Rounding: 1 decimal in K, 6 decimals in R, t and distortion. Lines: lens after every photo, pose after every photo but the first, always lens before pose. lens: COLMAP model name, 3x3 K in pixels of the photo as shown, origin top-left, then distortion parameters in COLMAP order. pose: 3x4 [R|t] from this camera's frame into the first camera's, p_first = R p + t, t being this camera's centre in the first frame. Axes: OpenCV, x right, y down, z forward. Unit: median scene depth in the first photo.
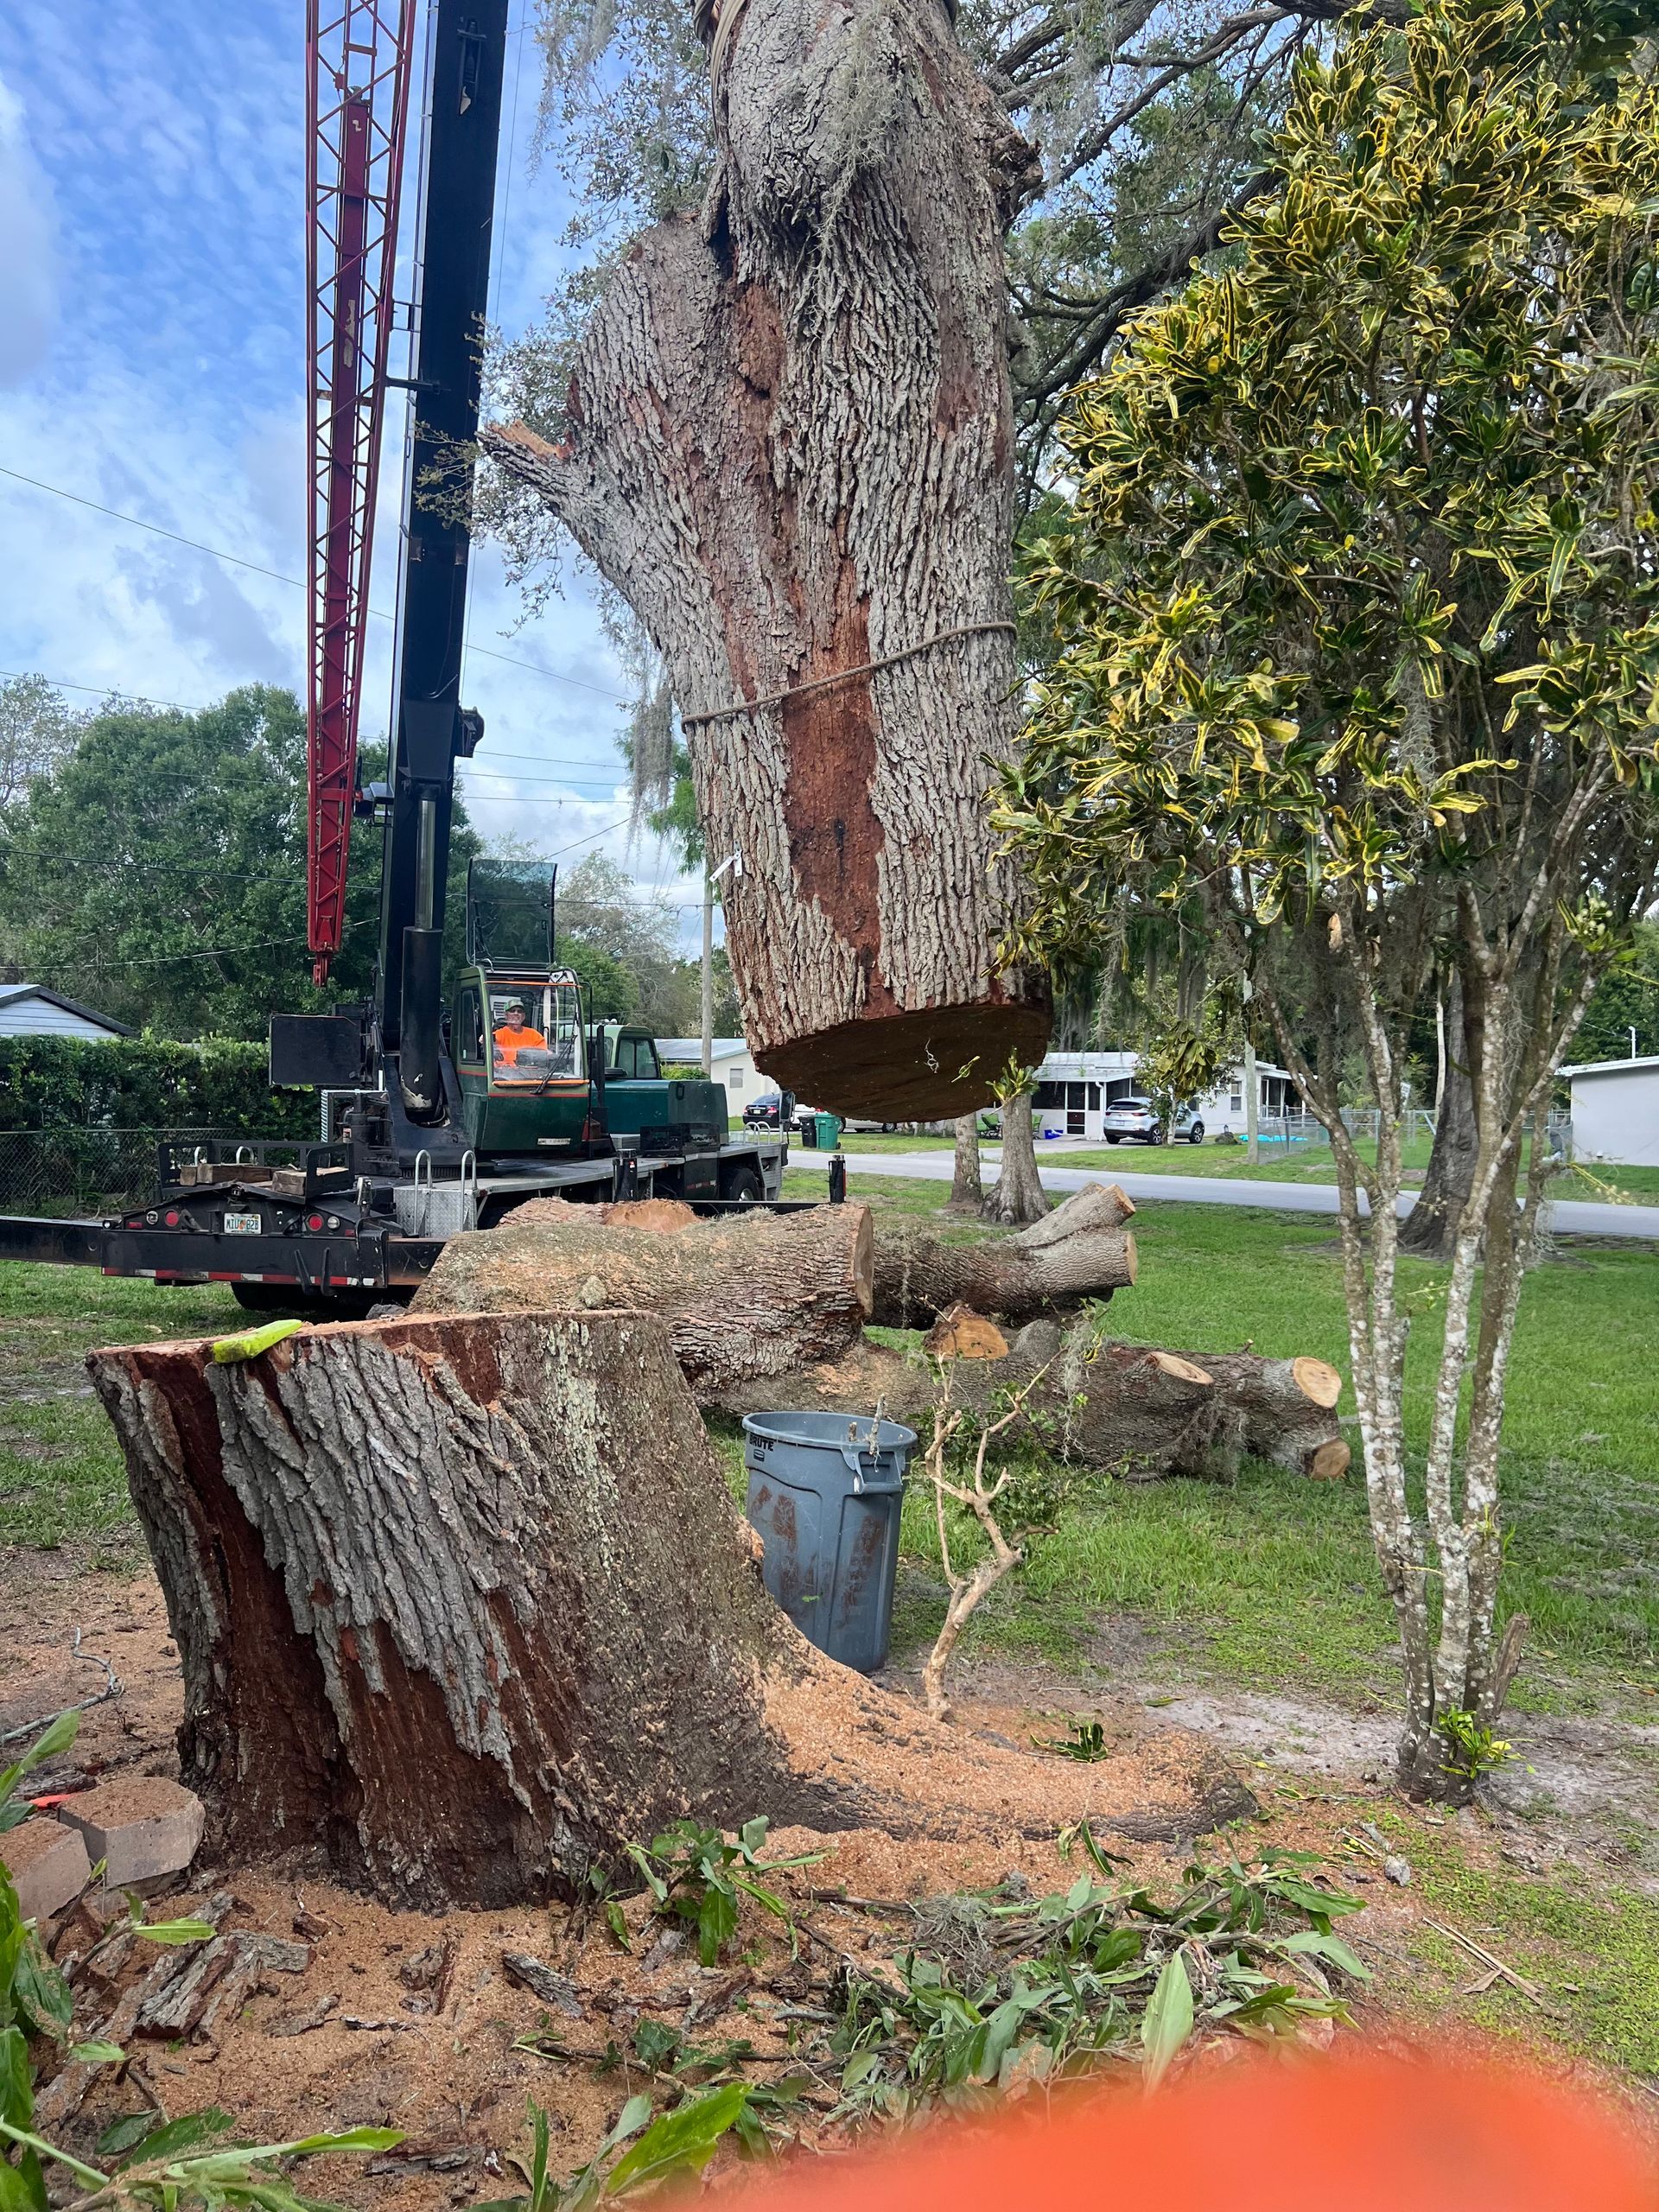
lens RADIAL K [[1602.2, 0, 836.8], [0, 1602.2, 1134.9], [0, 0, 1]] dist [0.055125, -0.055230]
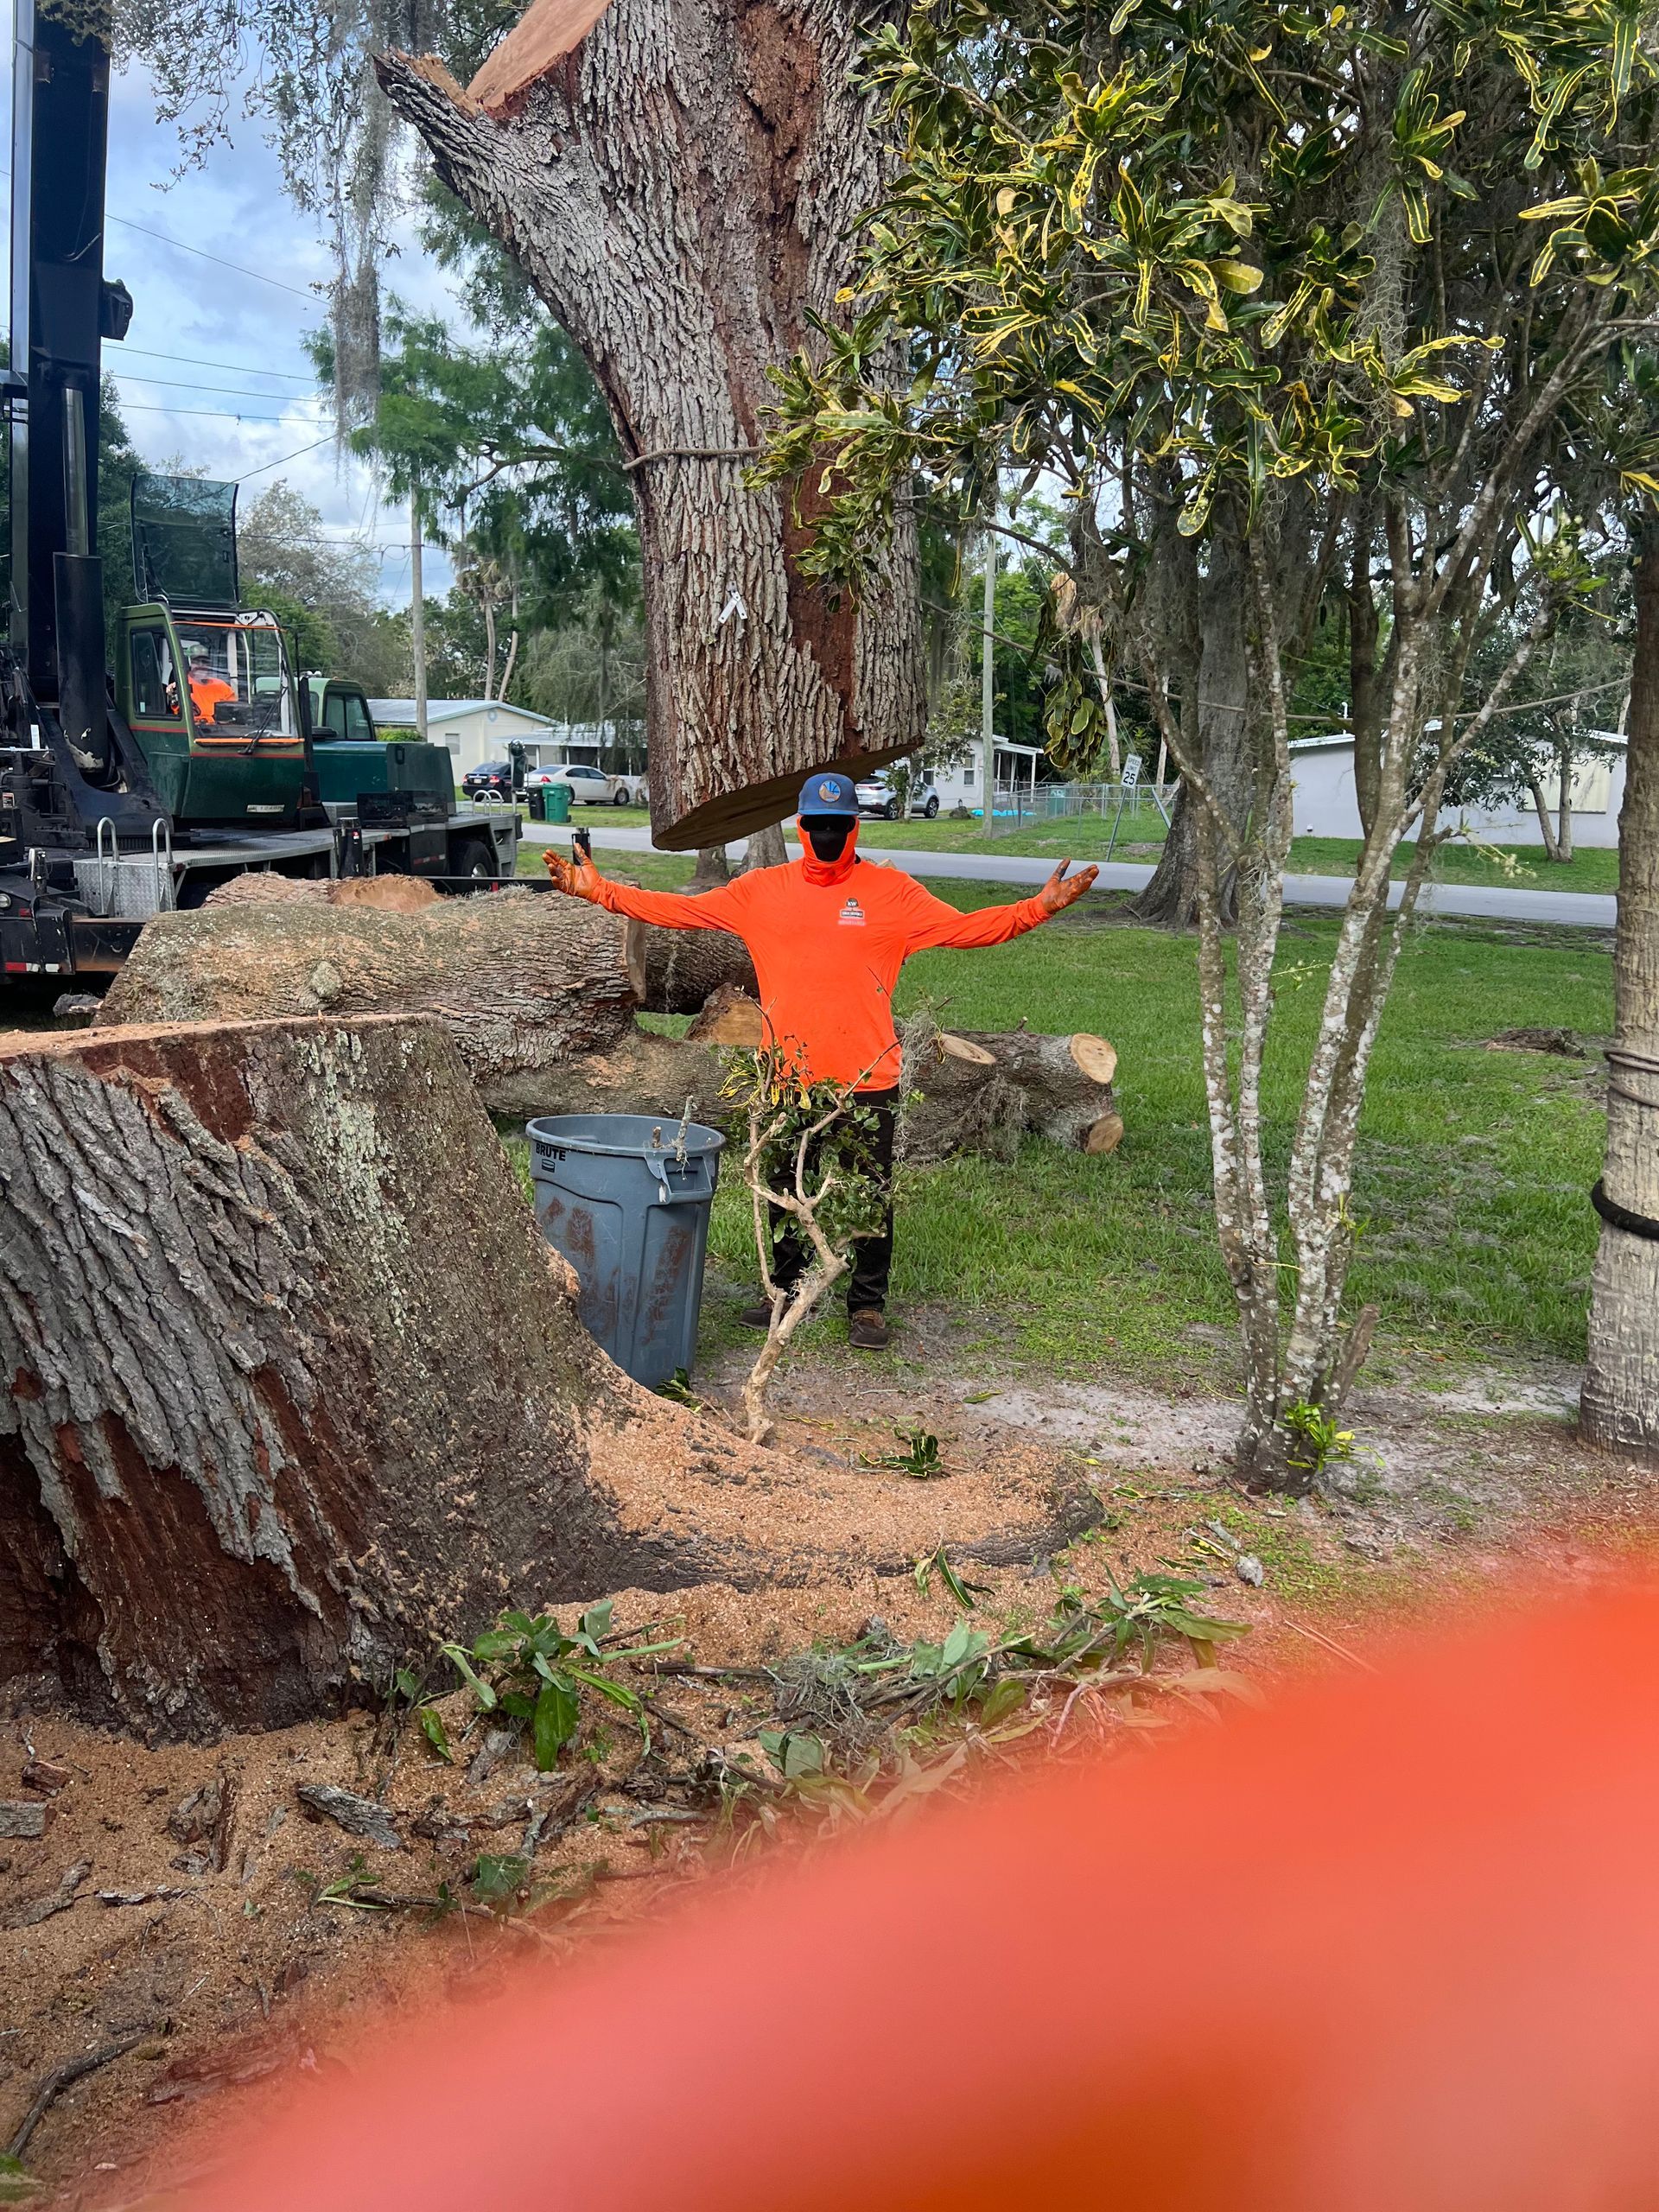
lens RADIAL K [[1602.2, 0, 855.2], [0, 1602.2, 1083.5], [0, 0, 1]] dist [0.055125, -0.055230]
pose [[0.983827, -0.026317, 0.177179, -0.045971], [-0.003980, 0.985693, 0.168504, 0.006352], [-0.179079, -0.166484, 0.969646, 0.149505]]
